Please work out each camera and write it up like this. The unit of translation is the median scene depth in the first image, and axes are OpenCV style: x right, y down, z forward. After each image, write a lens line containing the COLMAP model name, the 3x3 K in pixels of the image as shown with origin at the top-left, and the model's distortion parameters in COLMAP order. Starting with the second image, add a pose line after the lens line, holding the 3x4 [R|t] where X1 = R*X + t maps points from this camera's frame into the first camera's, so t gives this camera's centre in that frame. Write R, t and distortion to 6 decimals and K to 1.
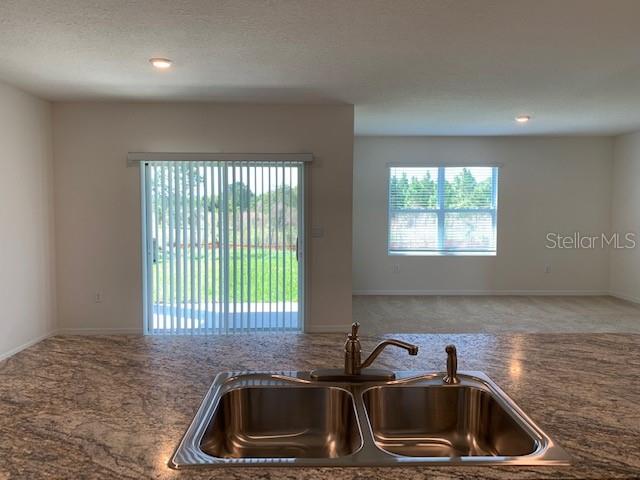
lens RADIAL K [[495.8, 0, 317.1], [0, 495.8, 238.8], [0, 0, 1]] dist [0.043576, -0.006642]
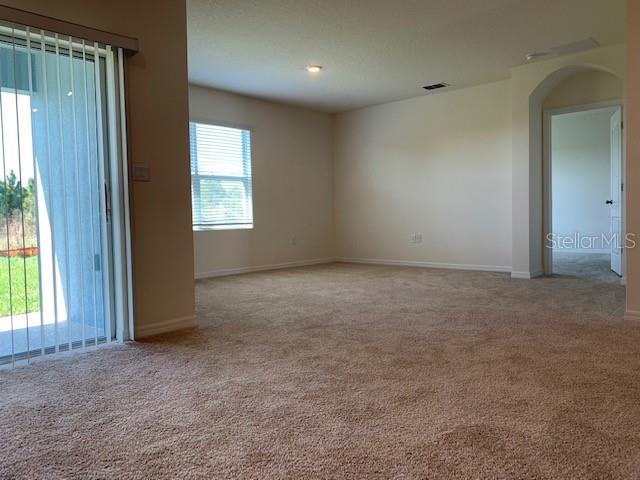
lens RADIAL K [[495.8, 0, 317.1], [0, 495.8, 238.8], [0, 0, 1]] dist [0.043576, -0.006642]
pose [[0.696642, -0.049323, 0.715722, -0.211216], [0.066808, 0.997759, 0.003732, 0.058324], [-0.714302, 0.045216, 0.698376, 0.291704]]
